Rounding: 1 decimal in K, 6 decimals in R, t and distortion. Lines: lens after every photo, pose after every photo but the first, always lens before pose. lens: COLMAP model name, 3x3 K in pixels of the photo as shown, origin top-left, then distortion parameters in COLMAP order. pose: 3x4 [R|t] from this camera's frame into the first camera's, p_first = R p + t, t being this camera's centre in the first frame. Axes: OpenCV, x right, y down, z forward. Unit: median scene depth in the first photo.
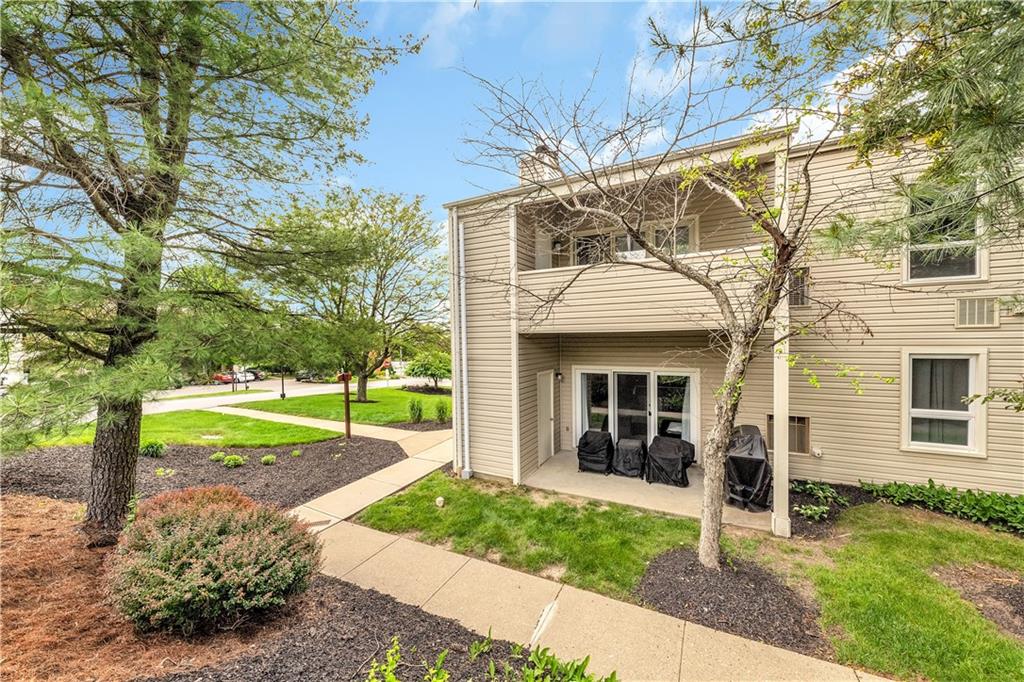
lens RADIAL K [[358.6, 0, 516.2], [0, 358.6, 348.7], [0, 0, 1]] dist [0.010661, -0.005183]
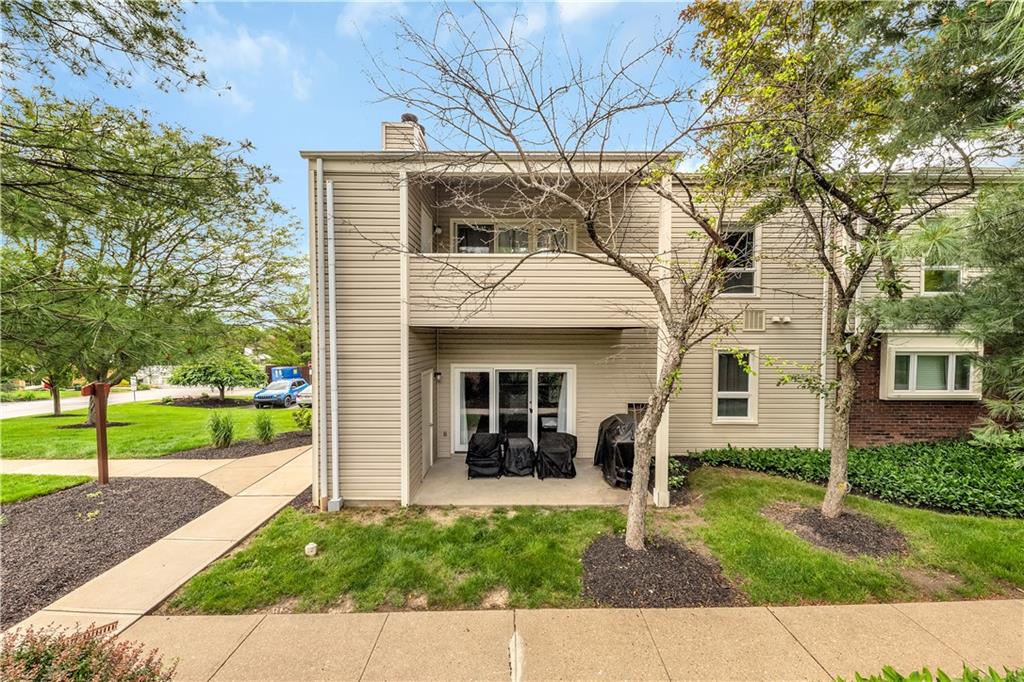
lens RADIAL K [[370.4, 0, 512.3], [0, 370.4, 349.2], [0, 0, 1]] dist [0.014715, -0.007597]
pose [[0.892129, 0.001633, 0.451778, -0.169097], [-0.002576, 0.999996, 0.001473, 0.009195], [-0.451774, -0.002478, 0.892129, 0.112690]]
